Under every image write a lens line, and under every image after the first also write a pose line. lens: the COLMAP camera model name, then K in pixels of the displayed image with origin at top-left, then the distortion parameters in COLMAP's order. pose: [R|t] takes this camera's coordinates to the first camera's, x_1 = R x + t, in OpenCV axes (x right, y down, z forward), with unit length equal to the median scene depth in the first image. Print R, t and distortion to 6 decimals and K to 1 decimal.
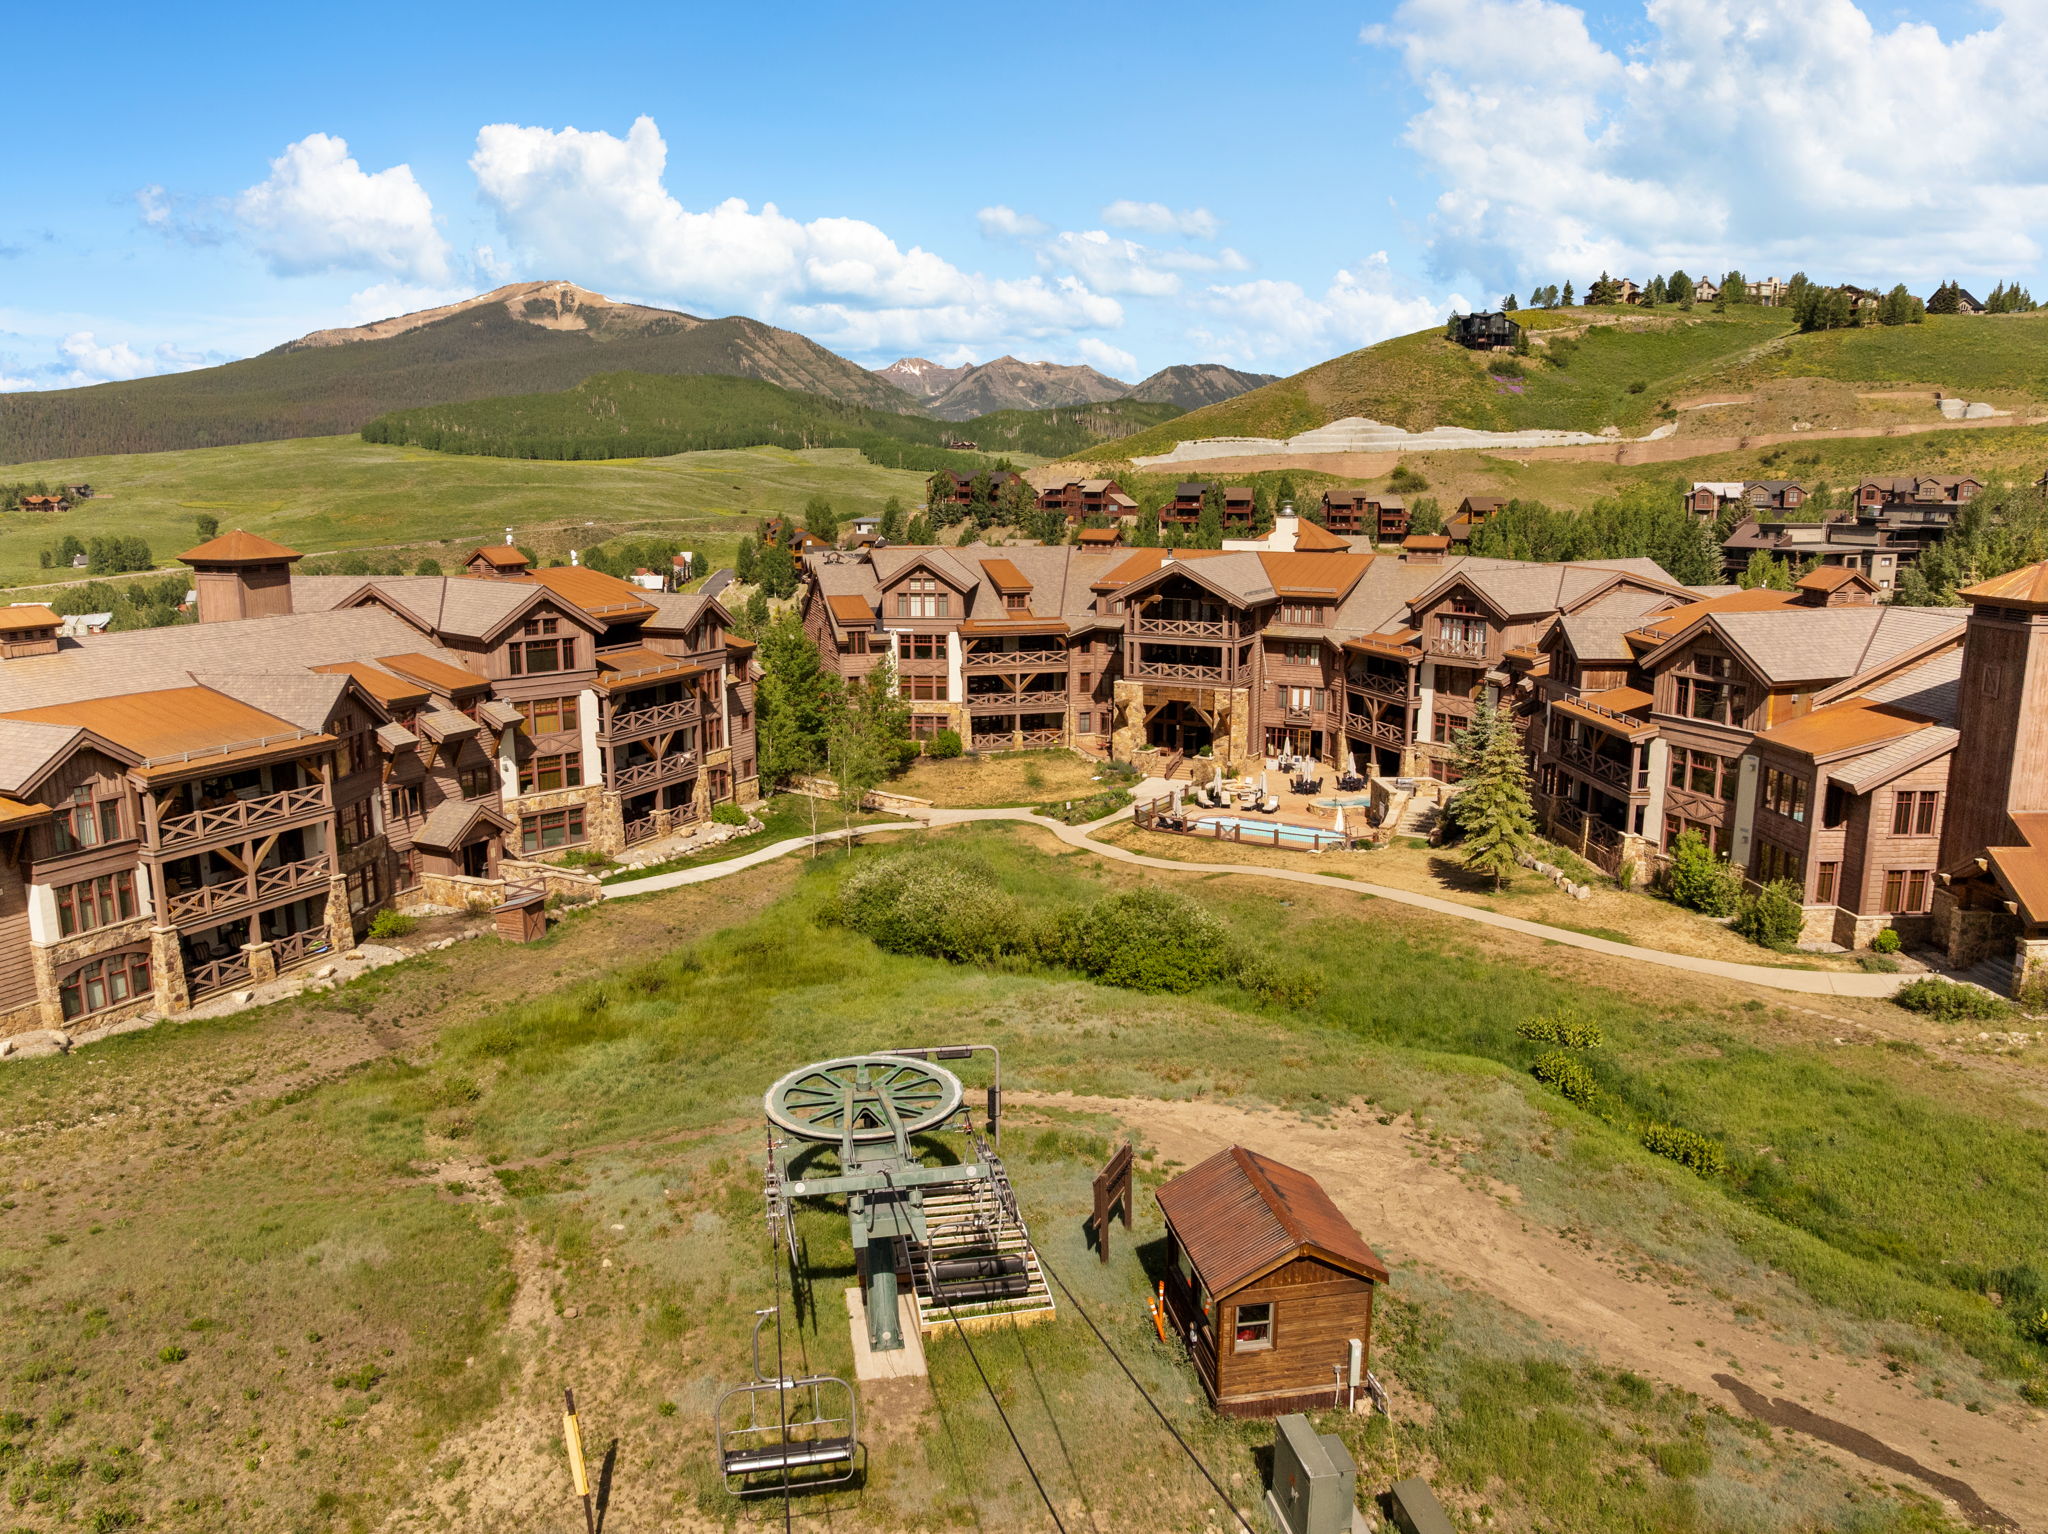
lens RADIAL K [[1439.2, 0, 1035.7], [0, 1439.2, 760.4], [0, 0, 1]] dist [-0.039294, -0.001368]
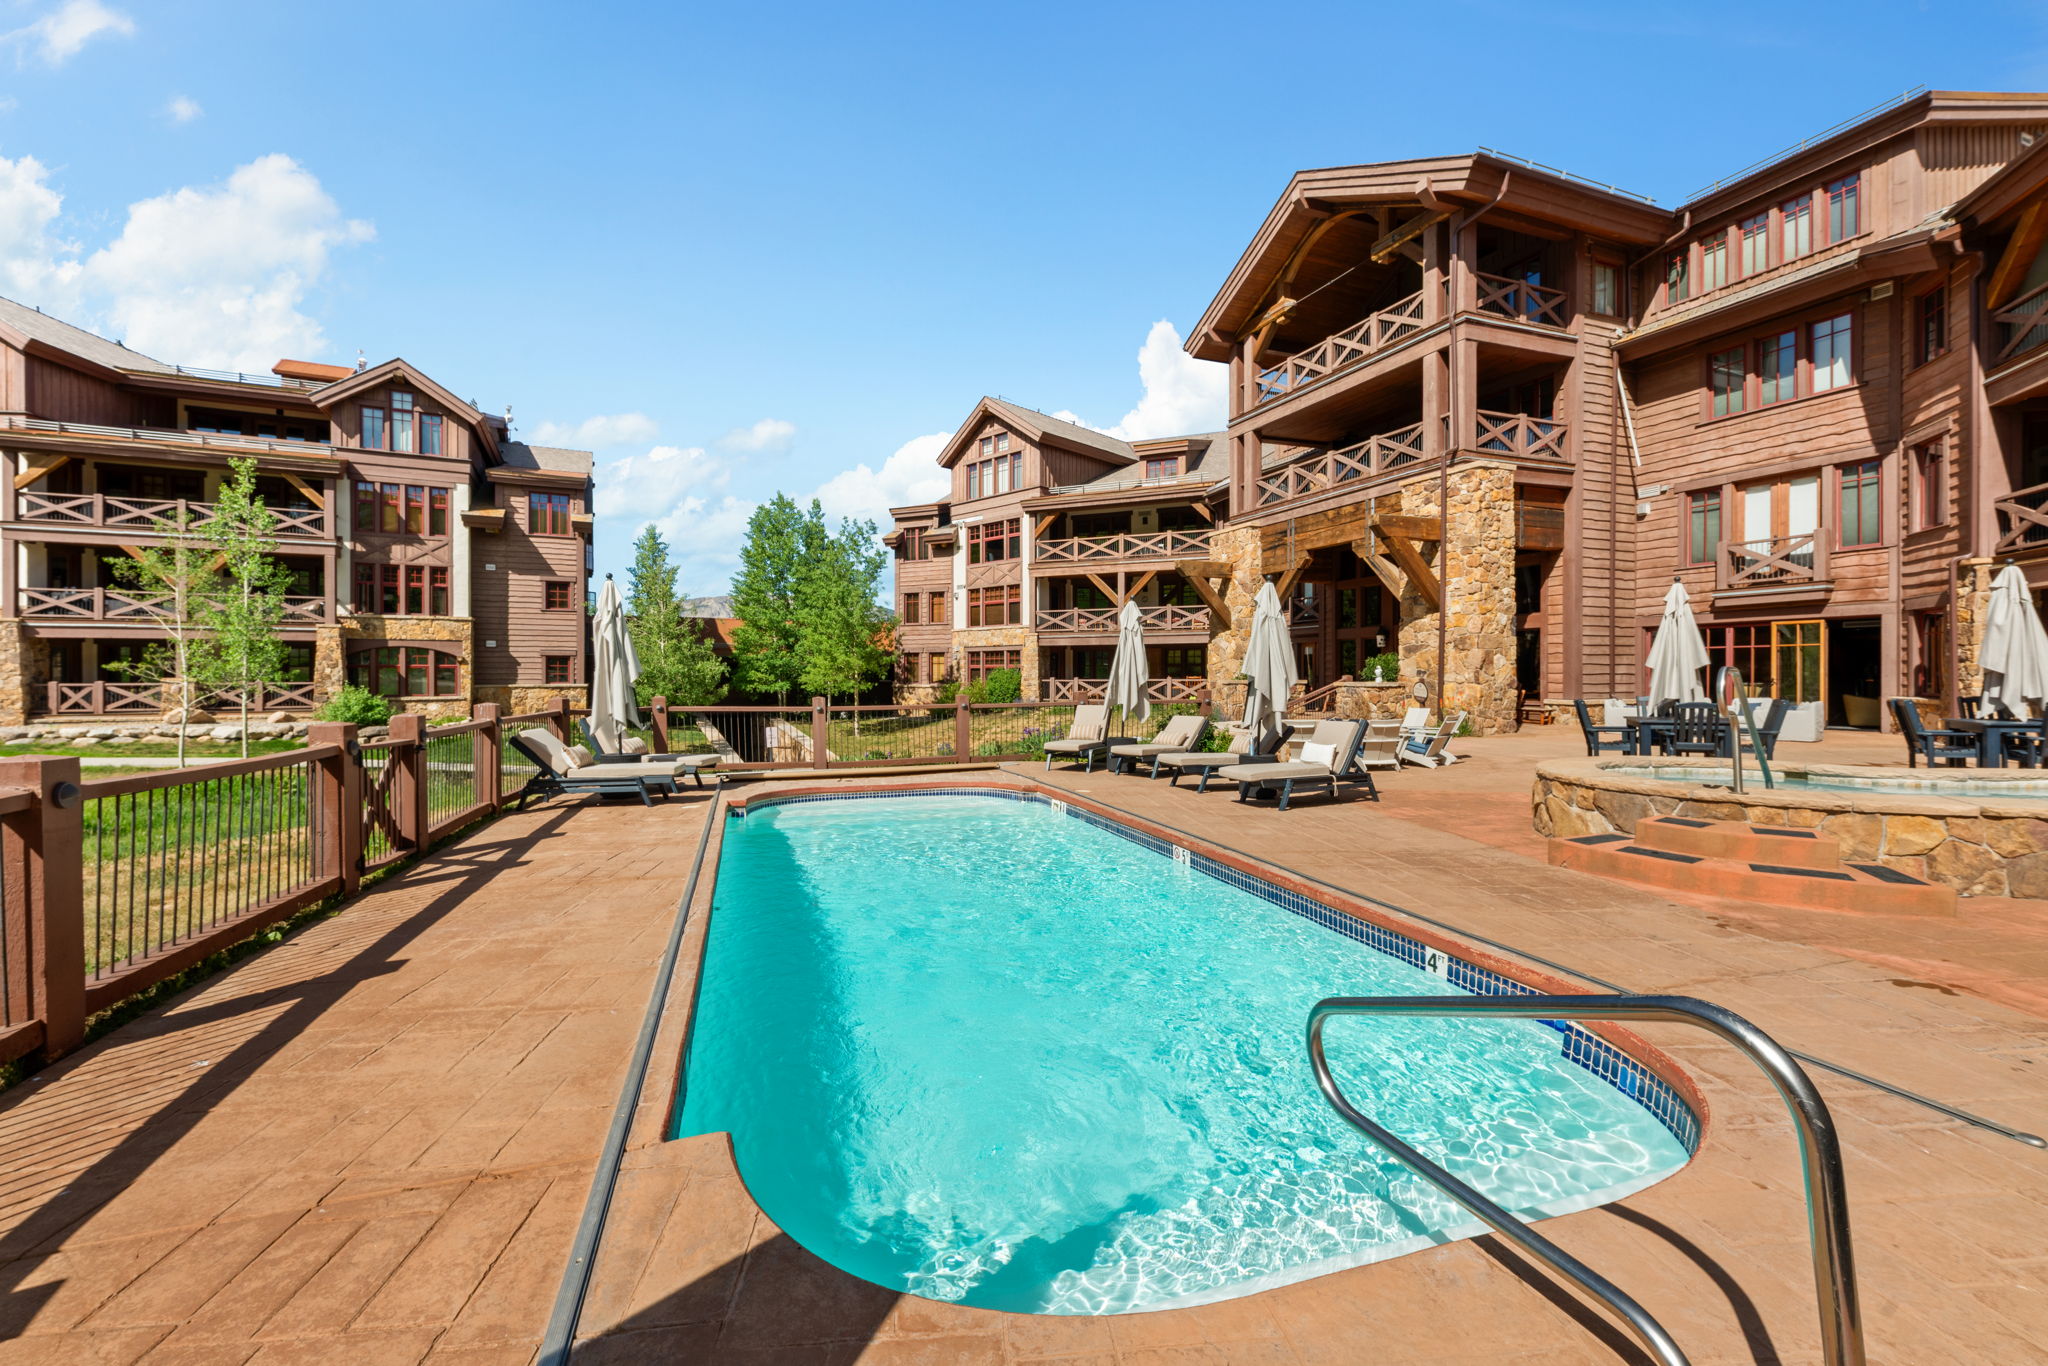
lens RADIAL K [[825.8, 0, 1016.9], [0, 825.8, 680.1], [0, 0, 1]] dist [0.013929, -0.006060]
pose [[0.760584, -0.000856, -0.649239, 0.170983], [-0.120876, 0.982328, -0.142902, 0.033552], [0.637888, 0.187166, 0.747040, 0.750299]]
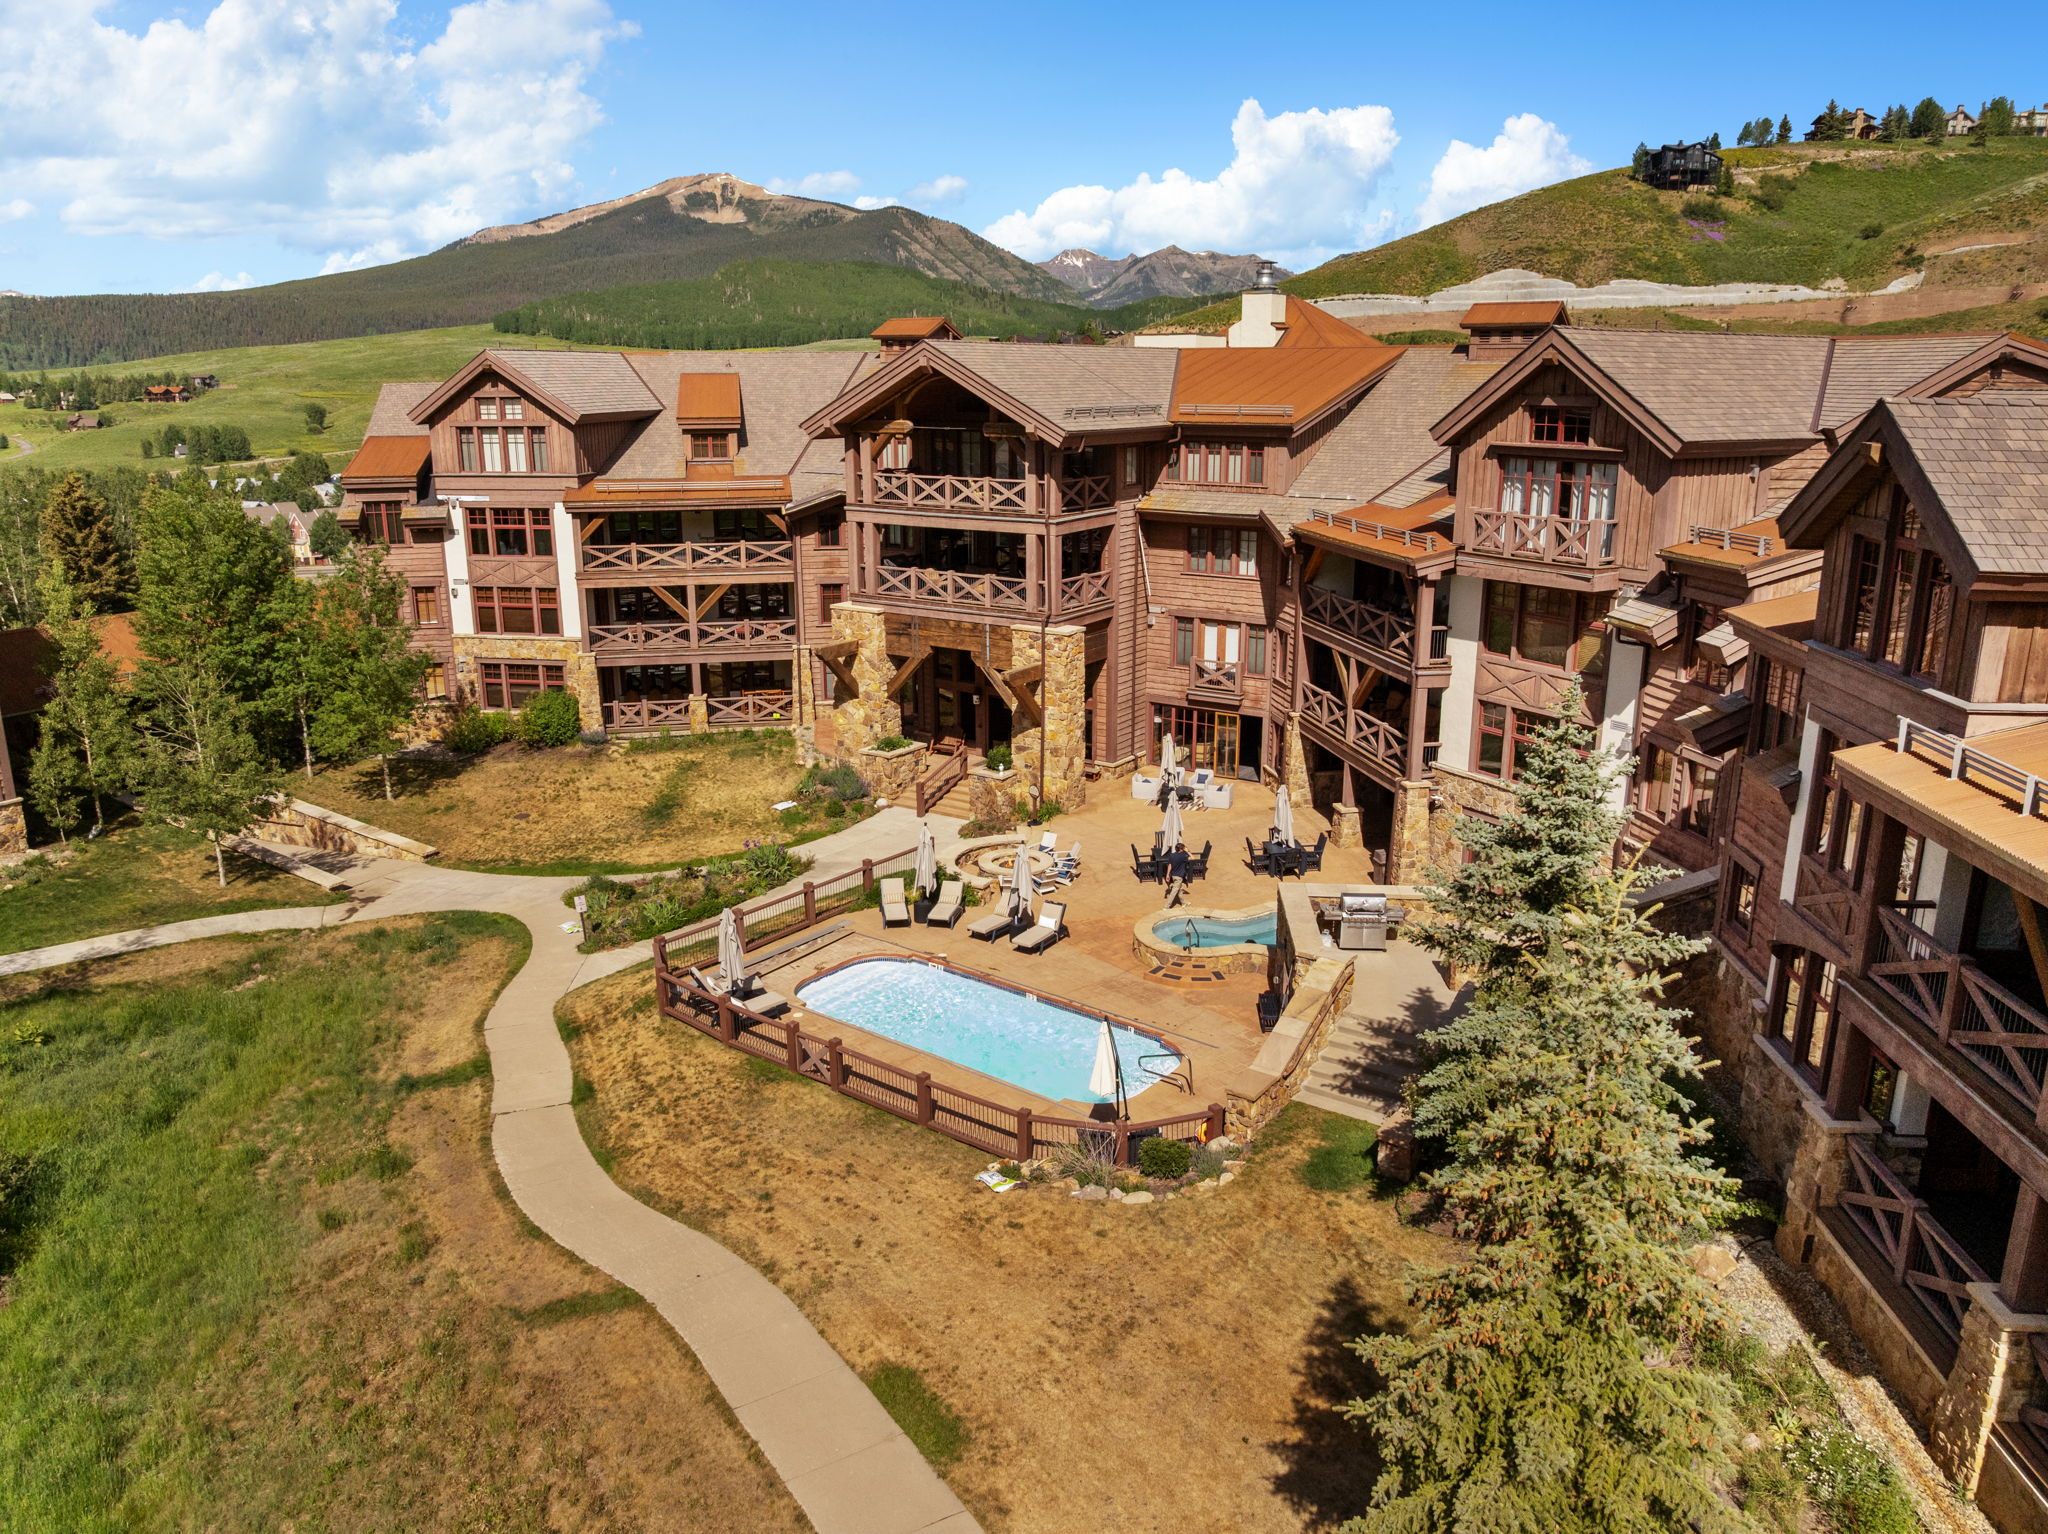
lens RADIAL K [[1439.2, 0, 1035.7], [0, 1439.2, 760.4], [0, 0, 1]] dist [-0.039294, -0.001368]
pose [[0.993832, 0.024914, -0.108061, 0.170753], [-0.017427, 0.997417, 0.069684, -0.036230], [0.109518, -0.067371, 0.991699, 0.507228]]
